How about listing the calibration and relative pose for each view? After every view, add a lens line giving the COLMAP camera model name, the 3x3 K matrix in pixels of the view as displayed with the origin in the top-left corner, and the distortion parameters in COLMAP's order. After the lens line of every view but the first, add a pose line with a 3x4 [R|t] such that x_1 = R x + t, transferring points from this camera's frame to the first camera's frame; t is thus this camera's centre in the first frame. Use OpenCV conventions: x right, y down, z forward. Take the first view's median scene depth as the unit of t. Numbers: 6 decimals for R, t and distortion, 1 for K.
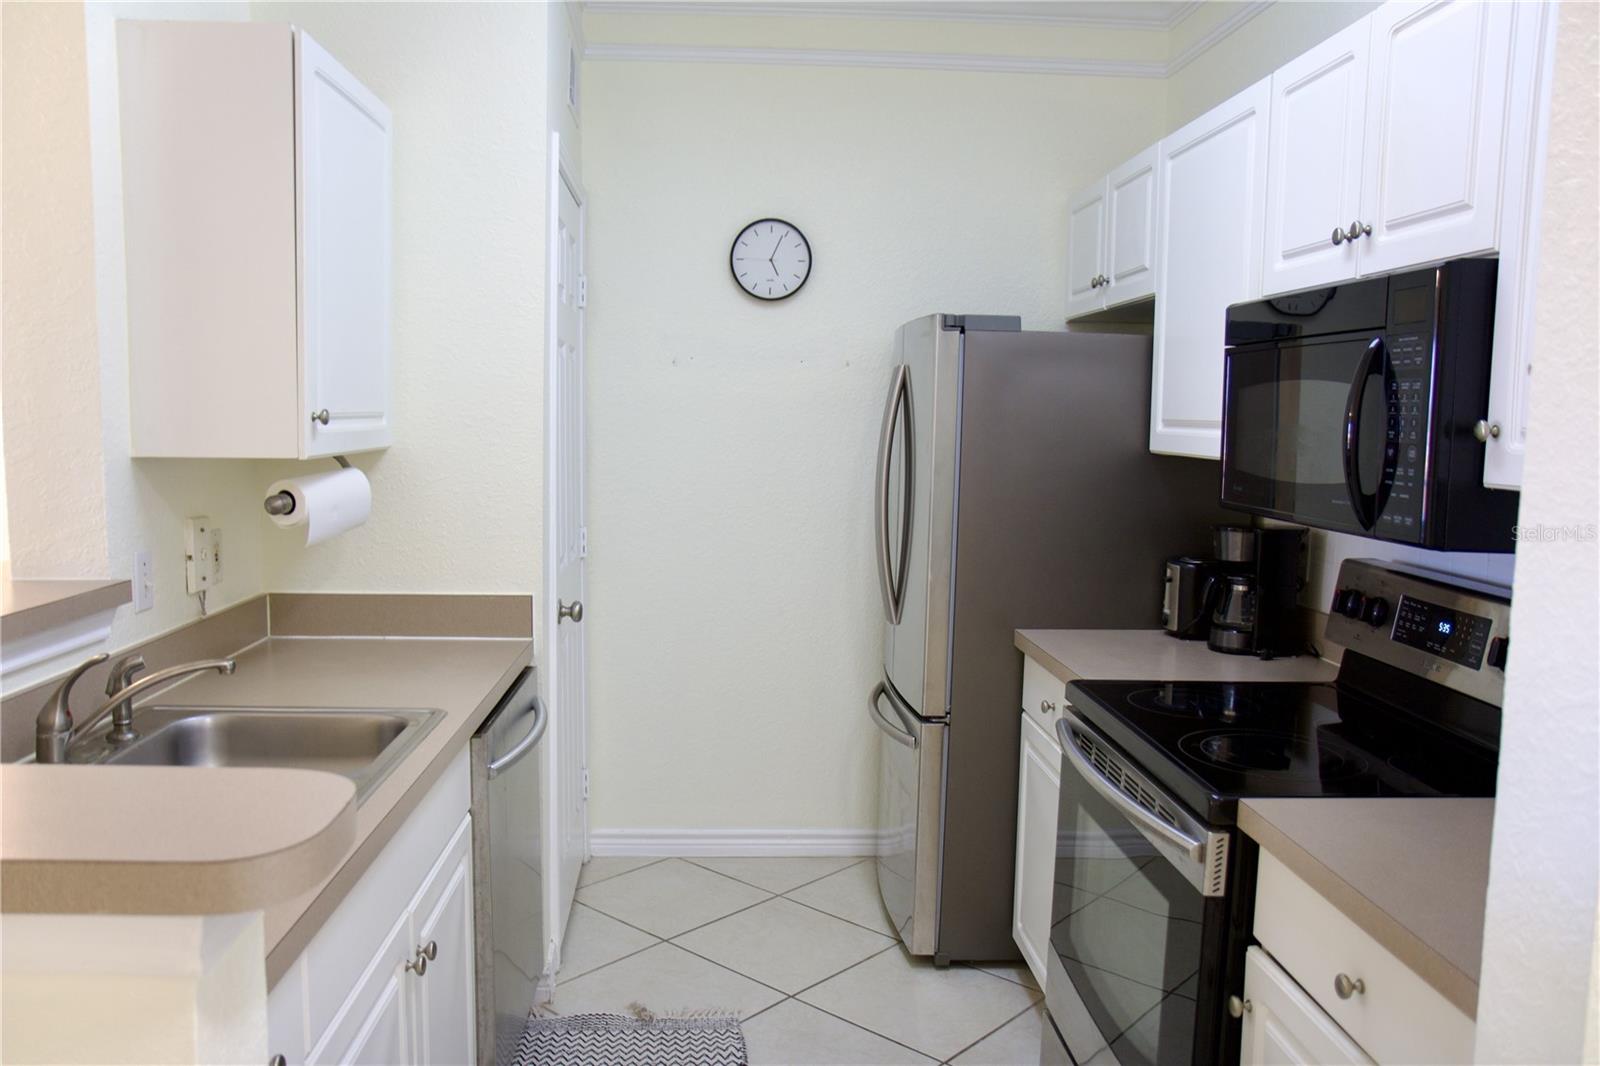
lens RADIAL K [[1254.0, 0, 790.6], [0, 1254.0, 544.4], [0, 0, 1]] dist [-0.098835, 0.102299]
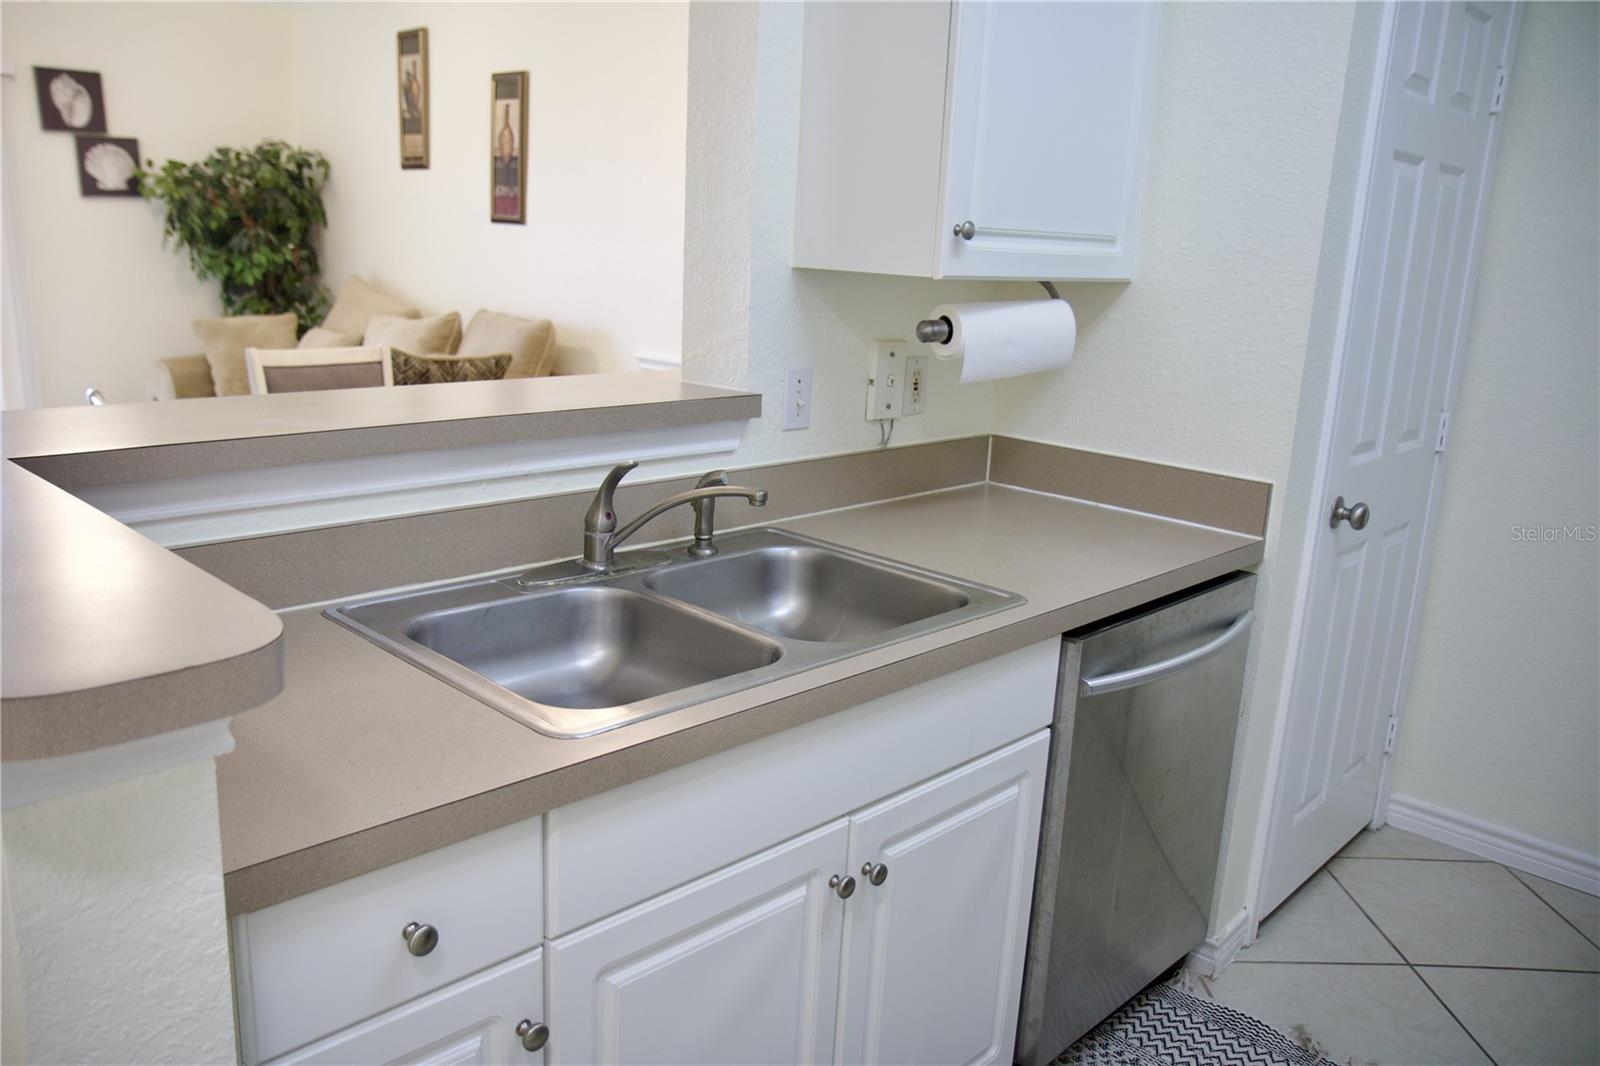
lens RADIAL K [[1254.0, 0, 806.0], [0, 1254.0, 539.5], [0, 0, 1]] dist [-0.098835, 0.102299]
pose [[0.676704, 0.193435, -0.710390, 0.160825], [-0.114723, 0.980788, 0.157779, -0.014478], [0.727262, -0.025271, 0.685895, 0.272589]]
